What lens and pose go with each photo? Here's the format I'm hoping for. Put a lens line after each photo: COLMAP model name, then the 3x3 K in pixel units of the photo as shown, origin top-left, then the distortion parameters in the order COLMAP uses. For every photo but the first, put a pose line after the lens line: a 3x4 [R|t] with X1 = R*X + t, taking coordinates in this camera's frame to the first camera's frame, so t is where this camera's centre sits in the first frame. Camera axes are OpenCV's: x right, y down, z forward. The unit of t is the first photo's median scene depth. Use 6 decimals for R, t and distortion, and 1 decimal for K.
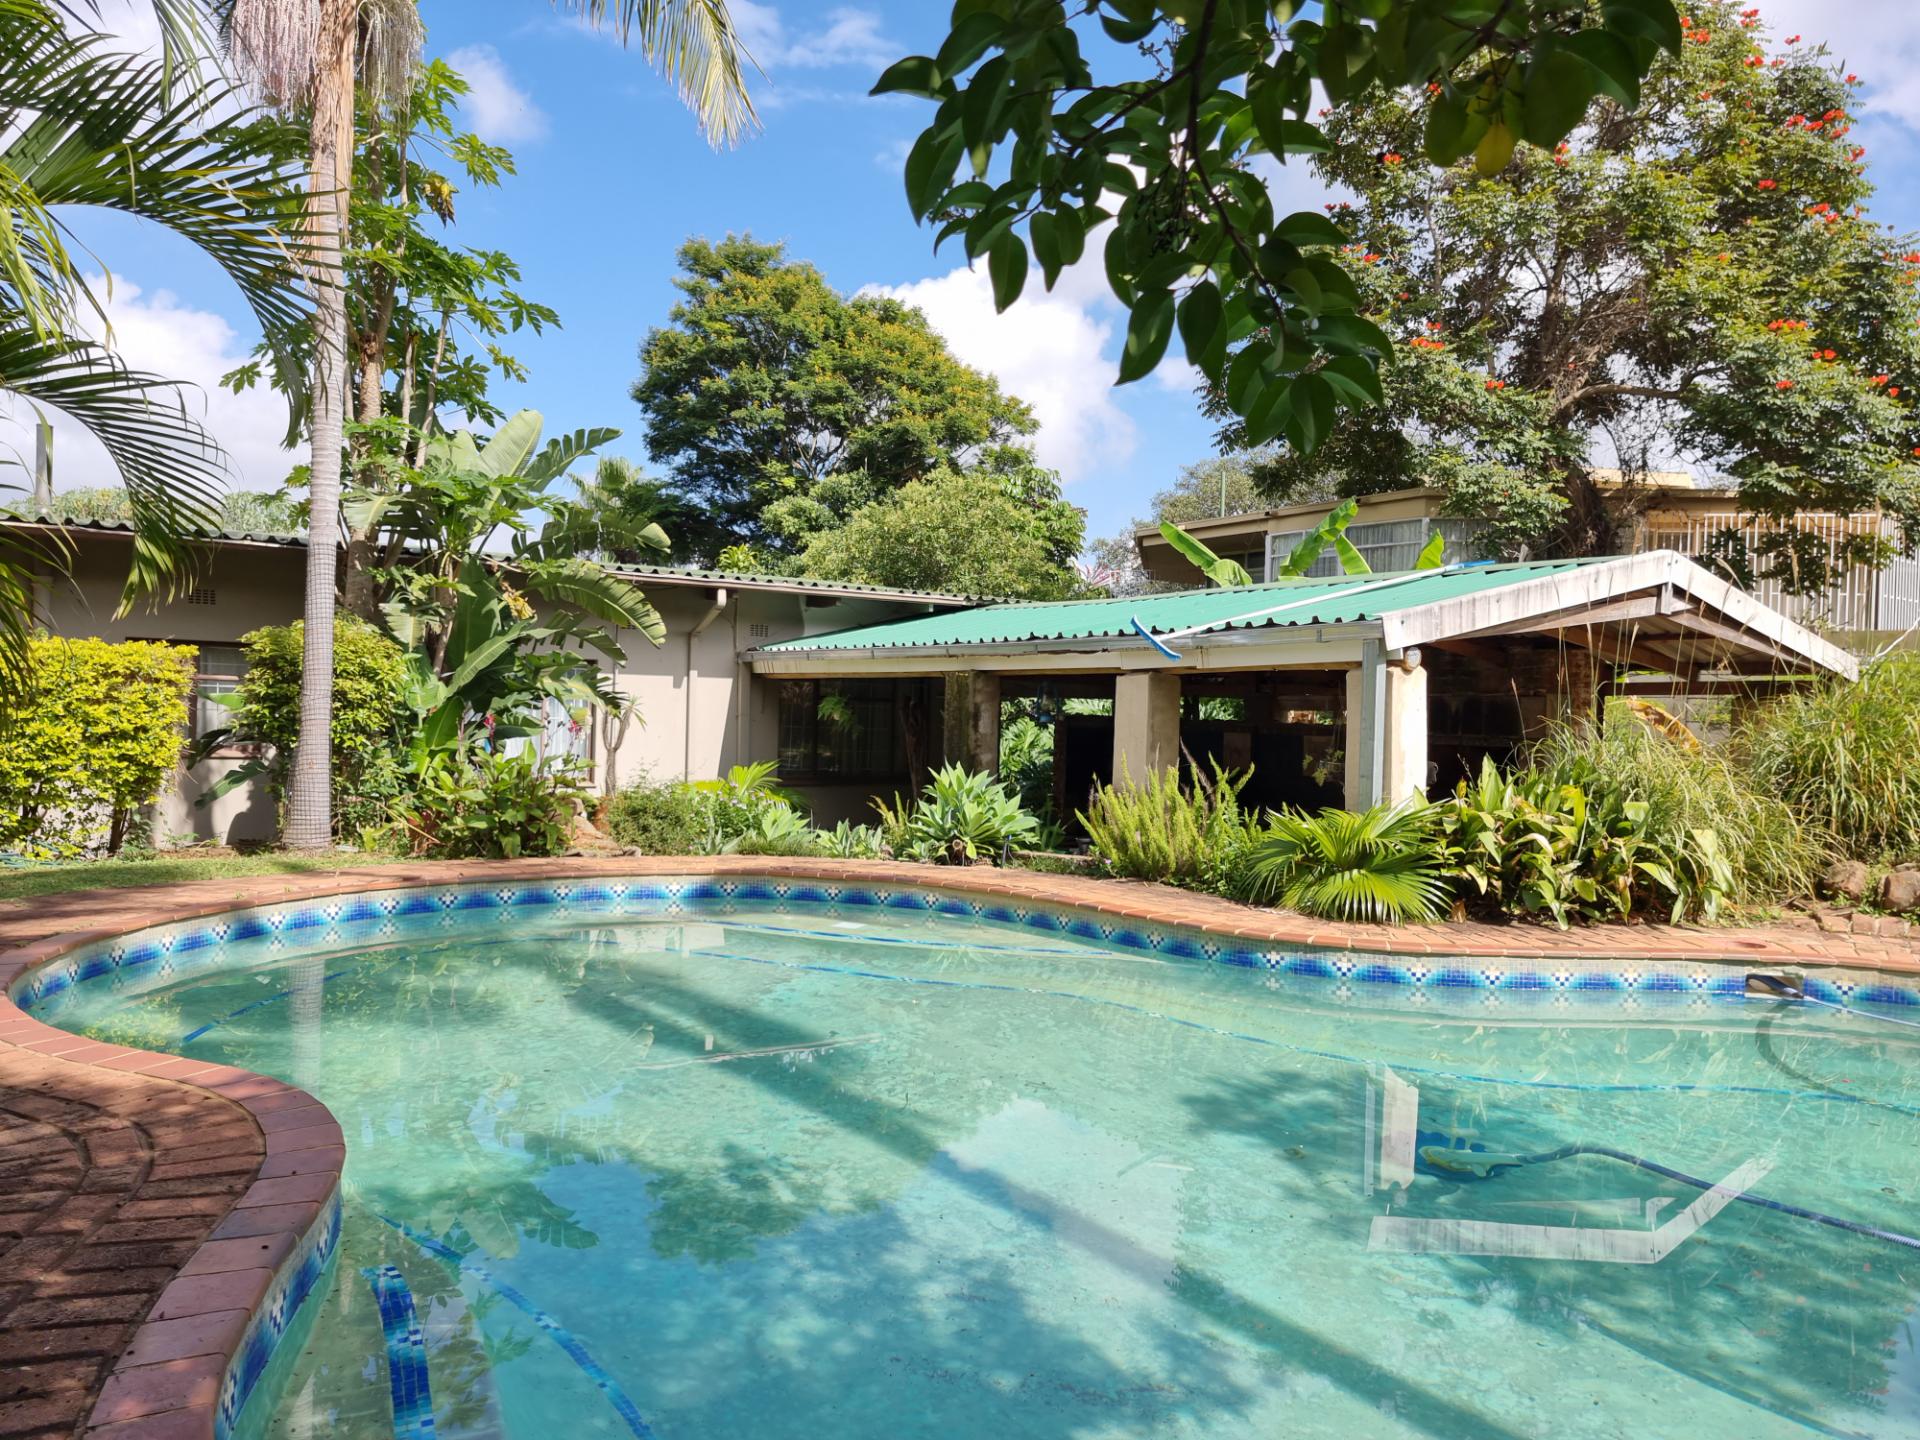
lens RADIAL K [[1326.7, 0, 972.1], [0, 1326.7, 739.8], [0, 0, 1]] dist [0.050468, -0.047630]
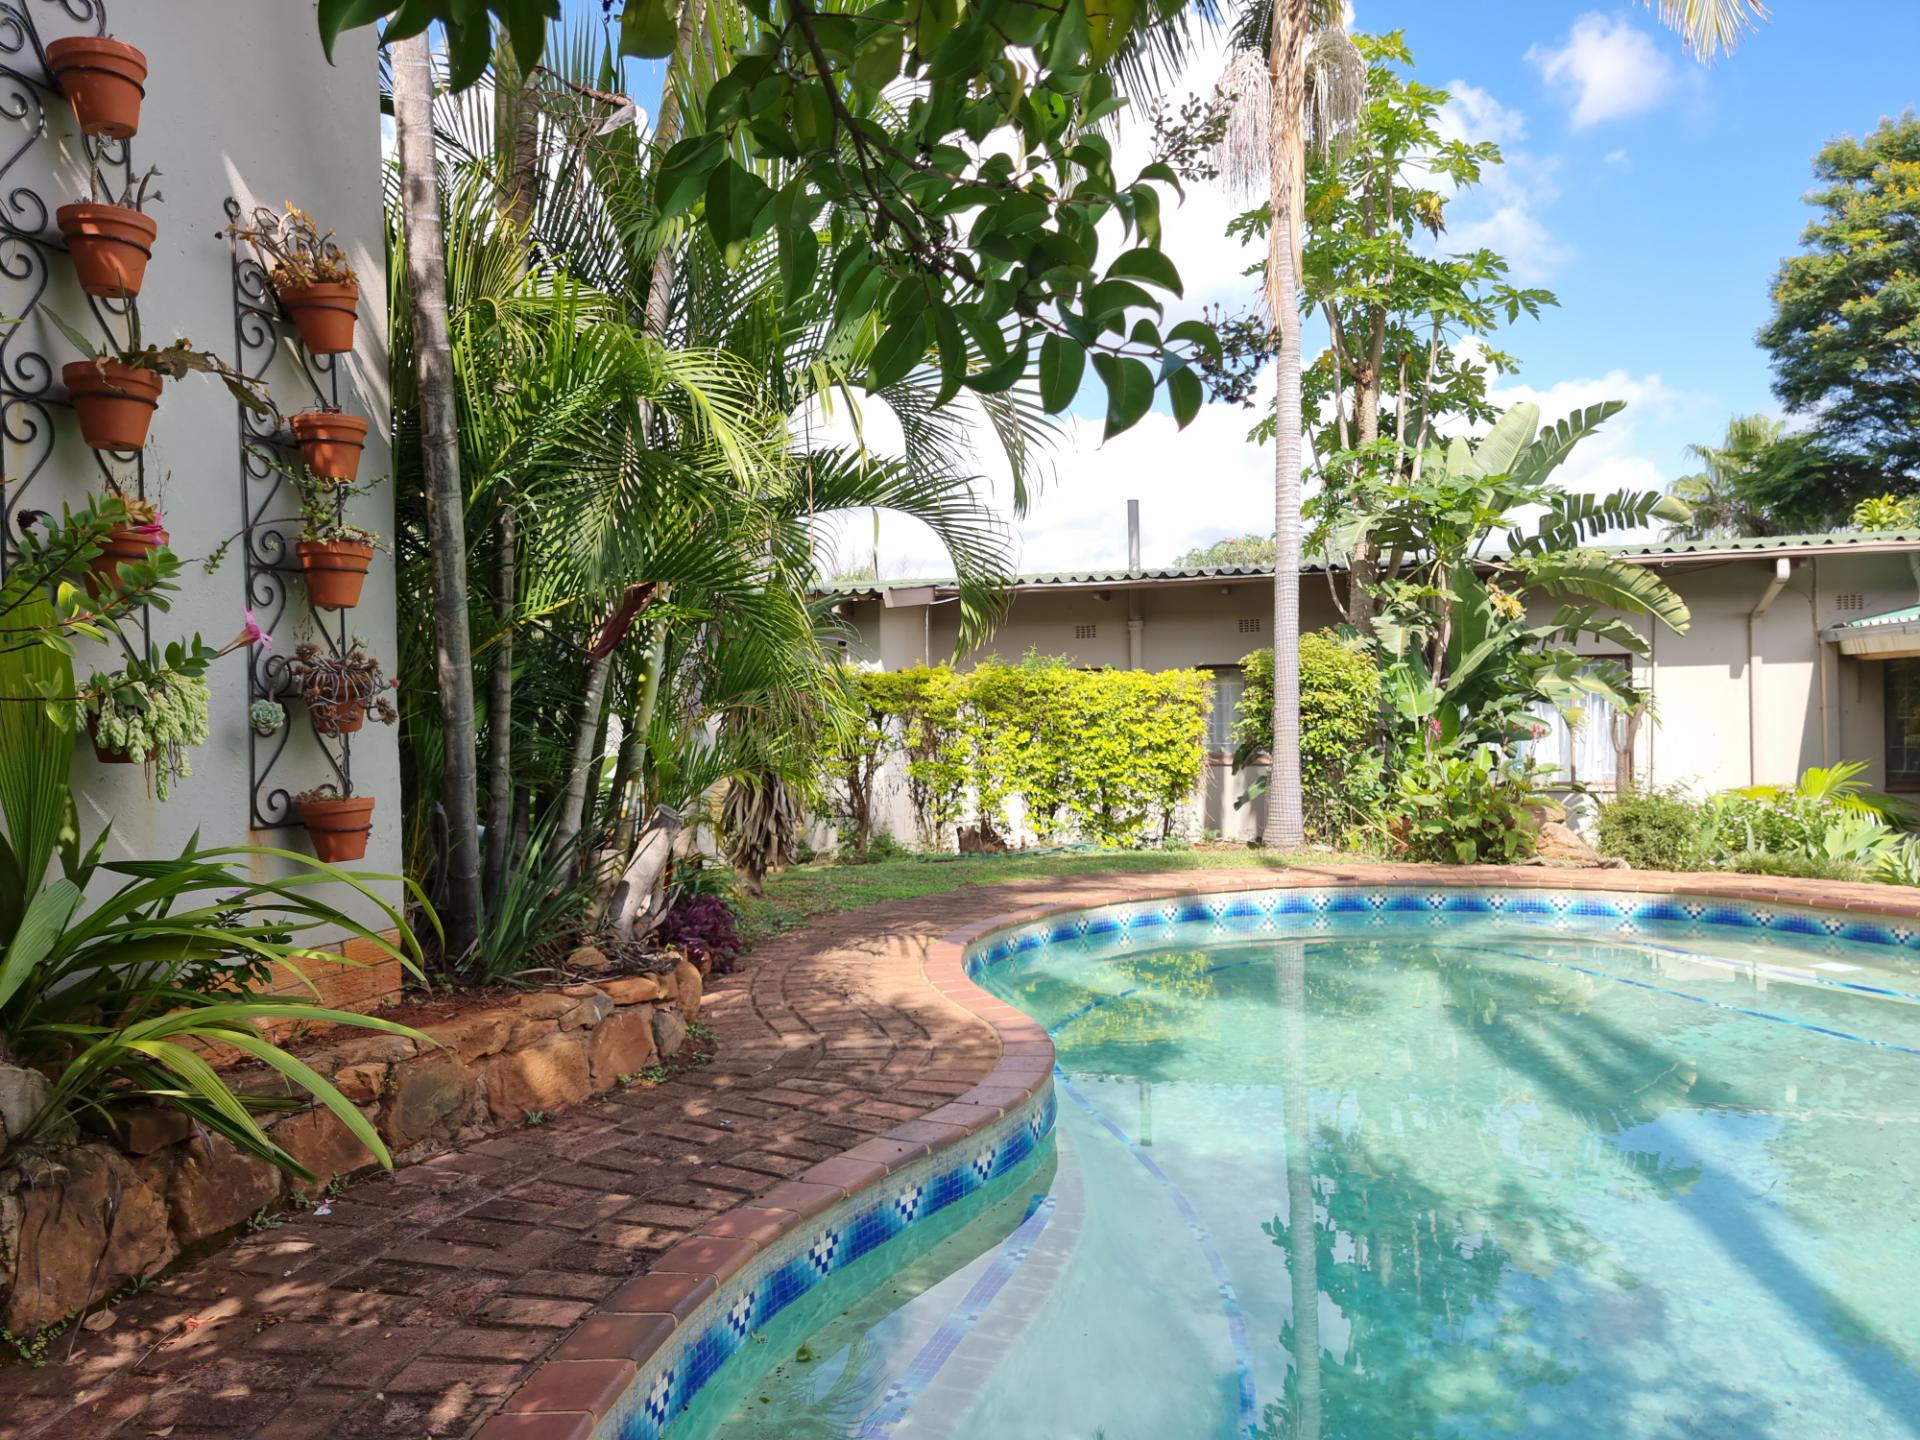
lens RADIAL K [[1326.7, 0, 954.8], [0, 1326.7, 752.8], [0, 0, 1]] dist [0.050468, -0.047630]
pose [[0.669720, -0.016984, -0.742419, 0.131494], [0.023062, 0.999732, -0.002066, -0.000480], [0.742255, -0.015738, 0.669932, 0.051852]]
